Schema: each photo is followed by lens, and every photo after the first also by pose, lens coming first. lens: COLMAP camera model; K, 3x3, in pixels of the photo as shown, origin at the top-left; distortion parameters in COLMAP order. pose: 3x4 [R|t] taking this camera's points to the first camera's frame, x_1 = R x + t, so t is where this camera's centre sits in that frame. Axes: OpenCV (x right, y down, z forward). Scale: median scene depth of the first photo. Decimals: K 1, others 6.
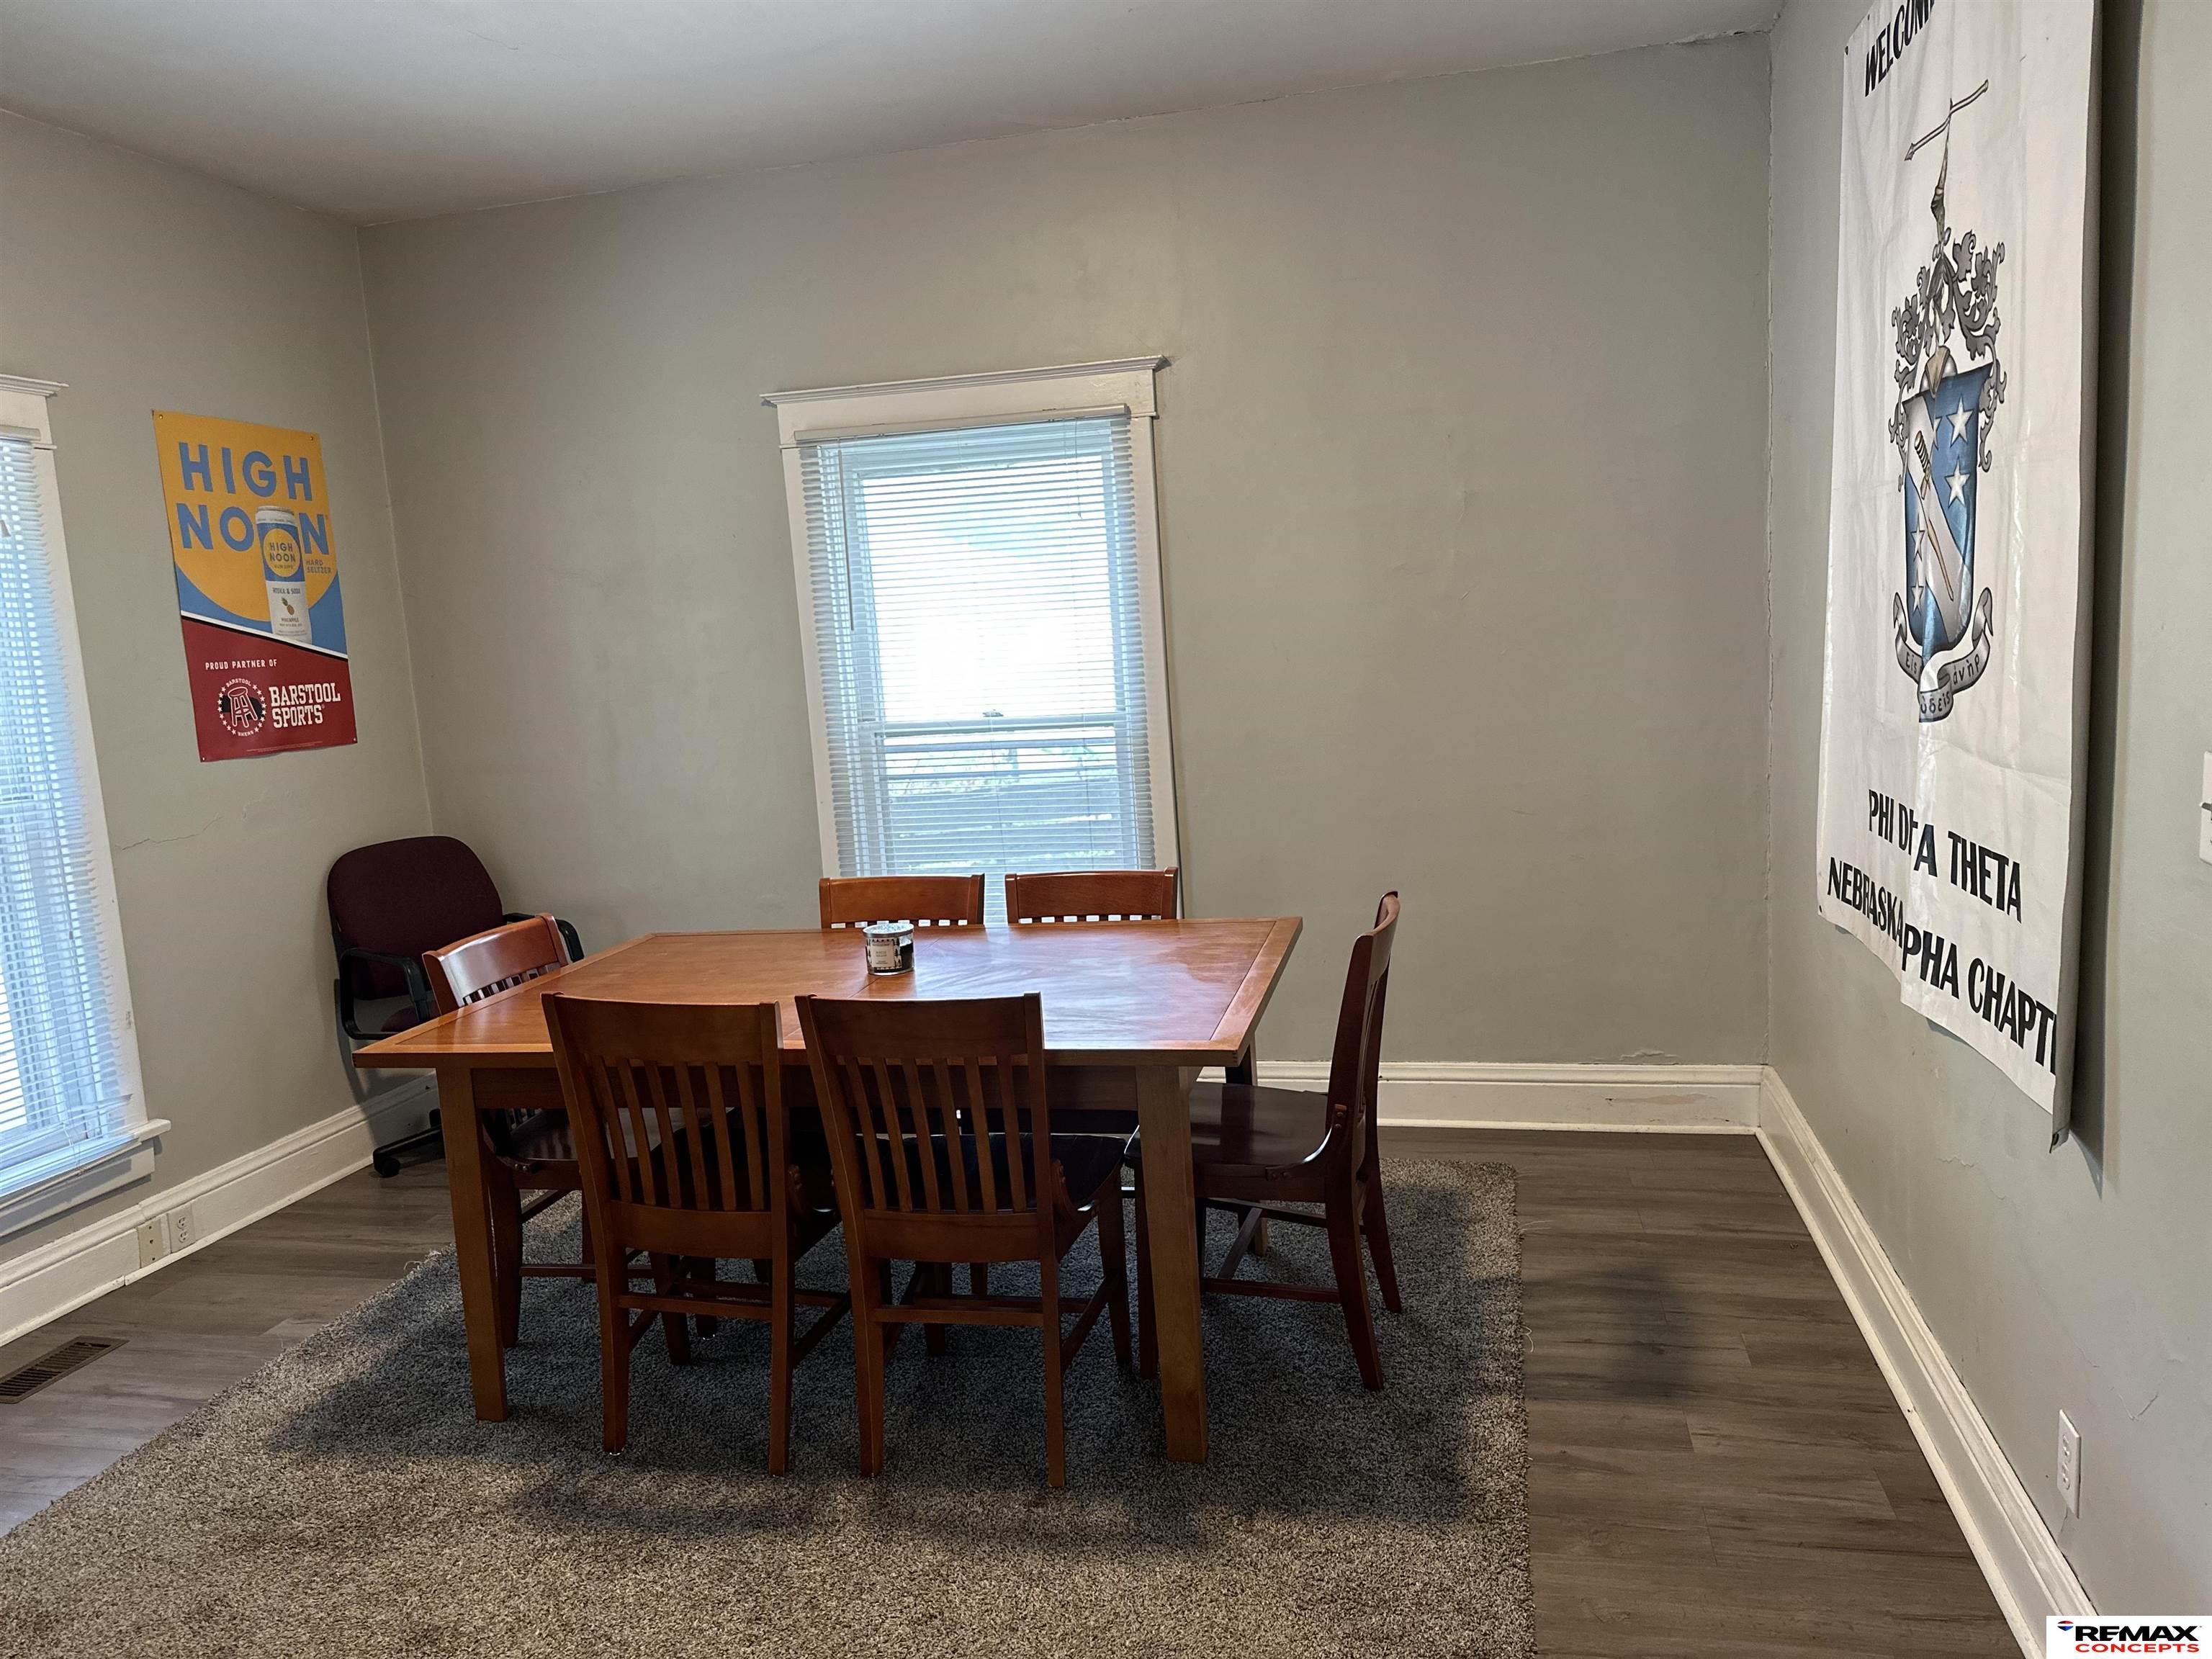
lens RADIAL K [[1559.8, 0, 1112.7], [0, 1559.8, 837.8], [0, 0, 1]] dist [-0.000328, -0.002262]
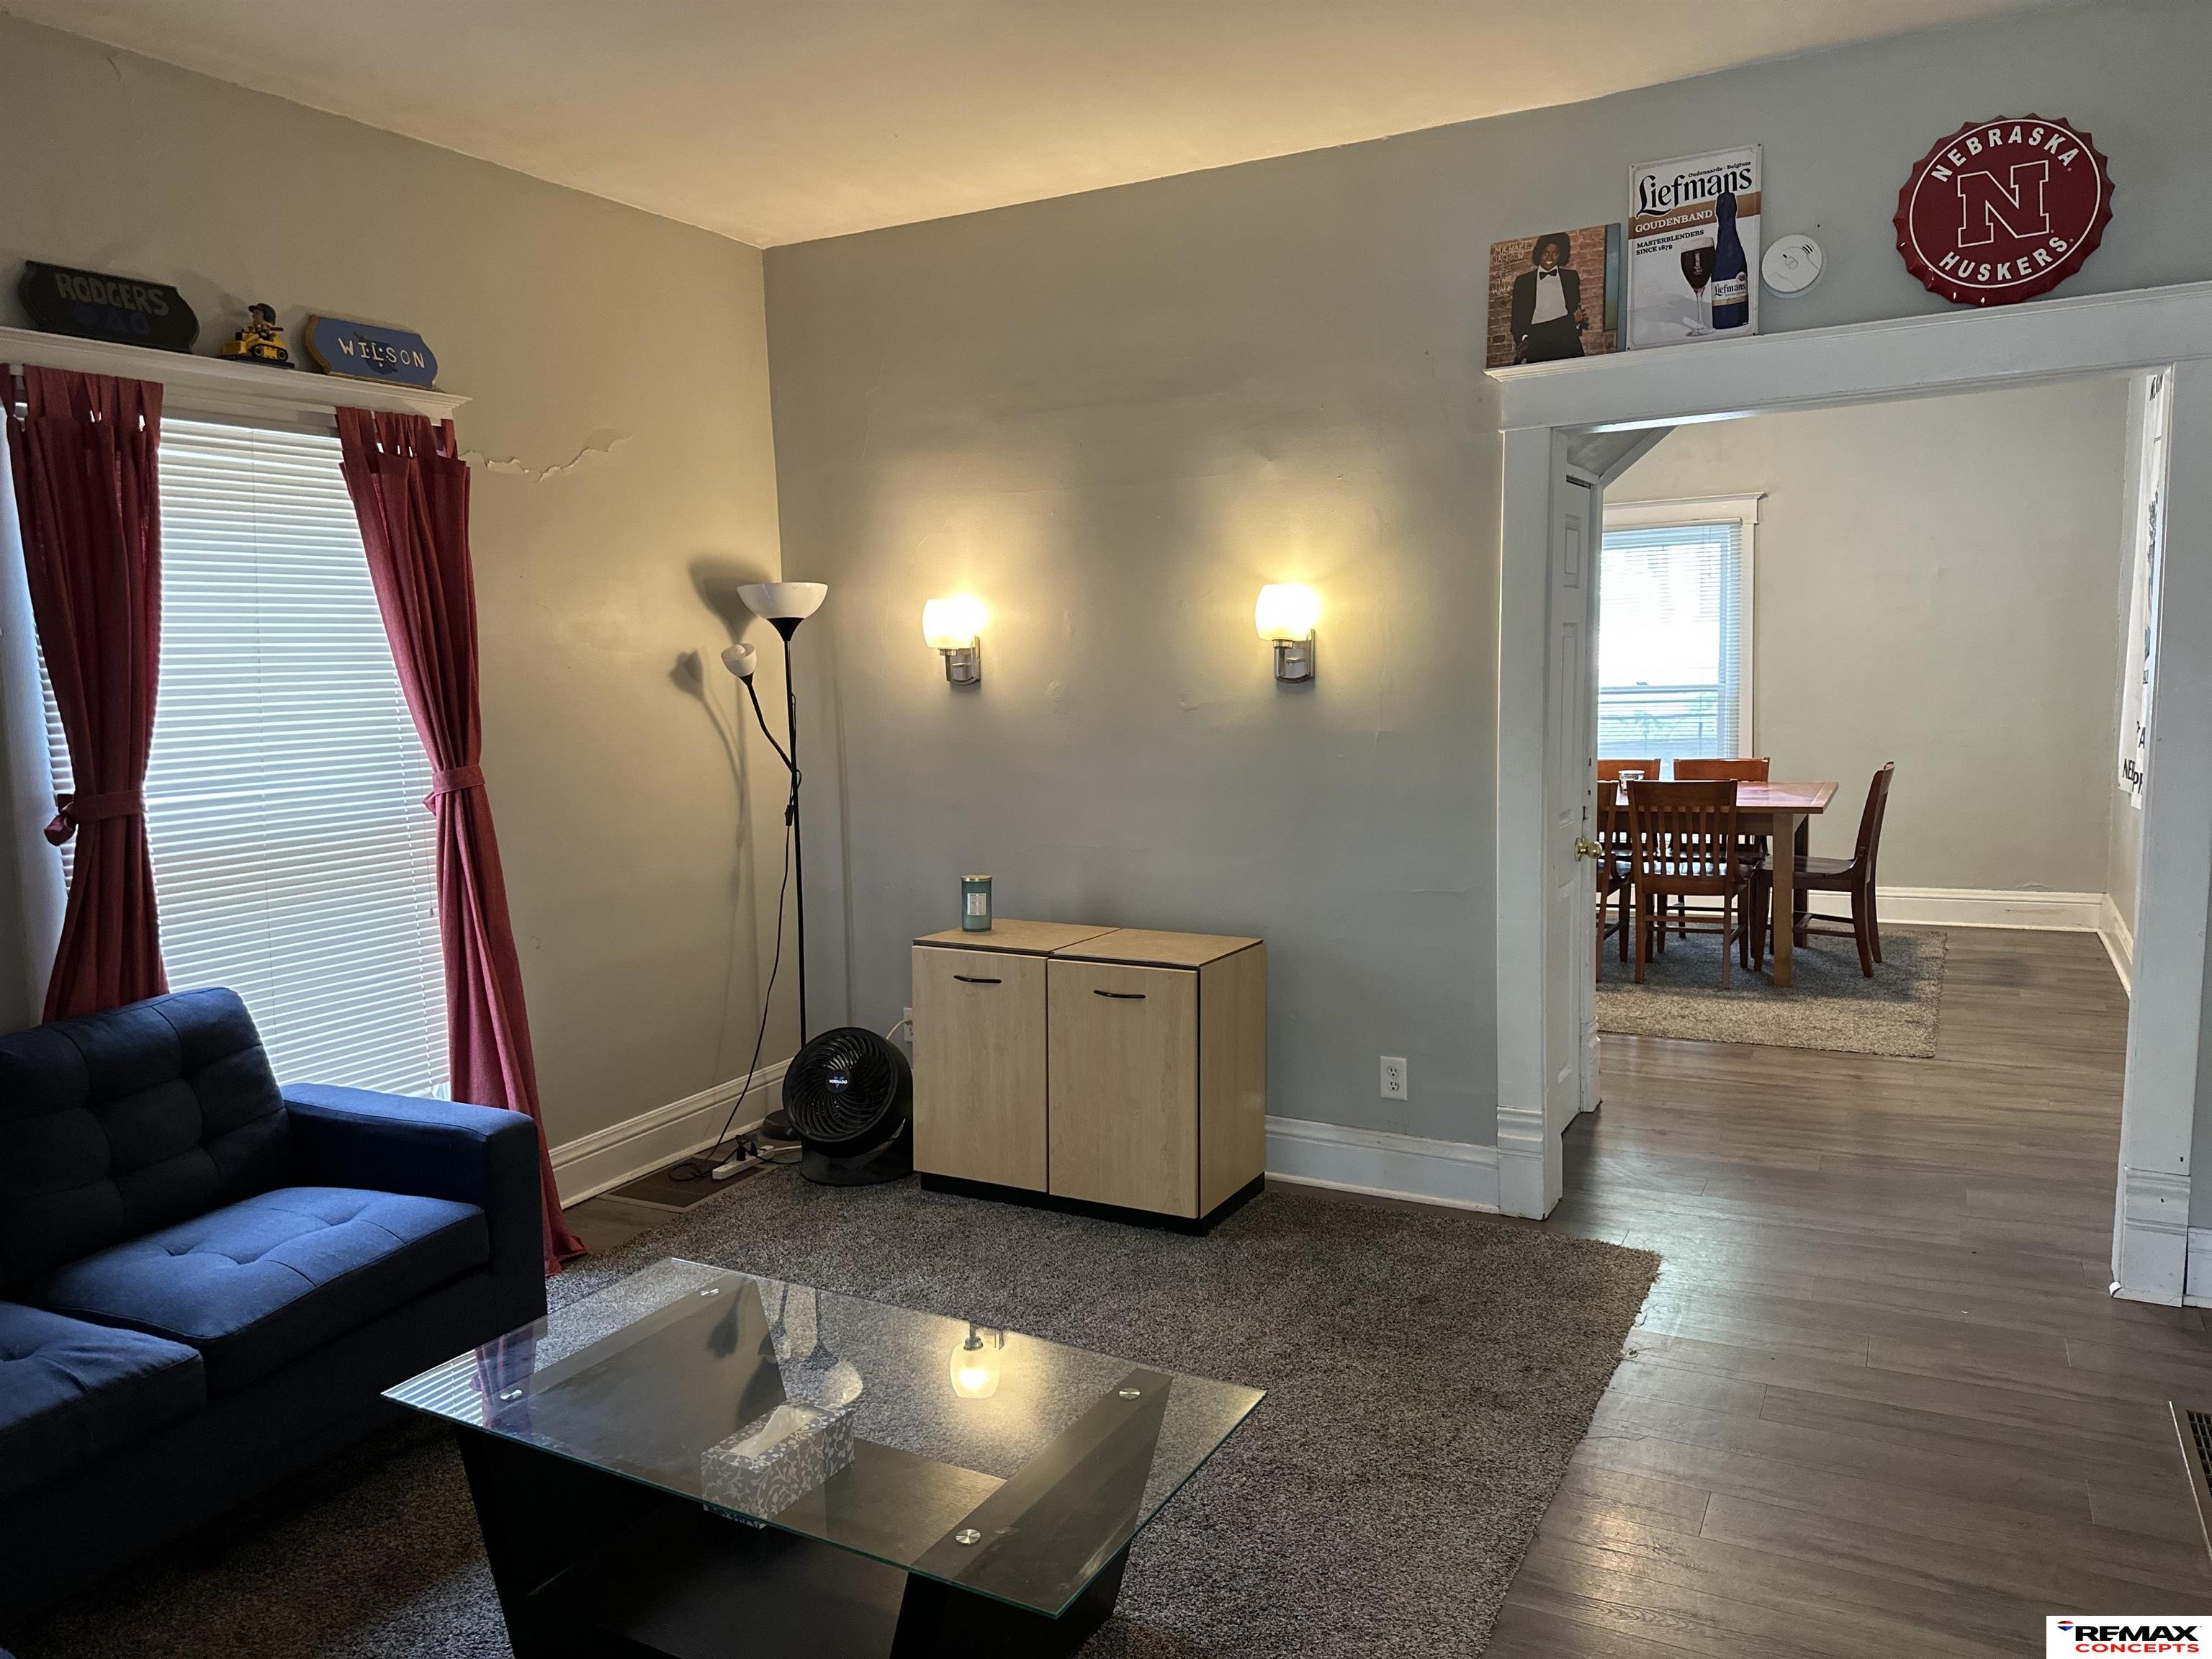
lens RADIAL K [[1559.8, 0, 1104.9], [0, 1559.8, 835.6], [0, 0, 1]] dist [-0.000328, -0.002262]
pose [[0.964437, 0.060464, -0.257305, -0.221224], [-0.061837, 0.998082, 0.002762, 0.141318], [0.256978, 0.013247, 0.966326, -0.981242]]
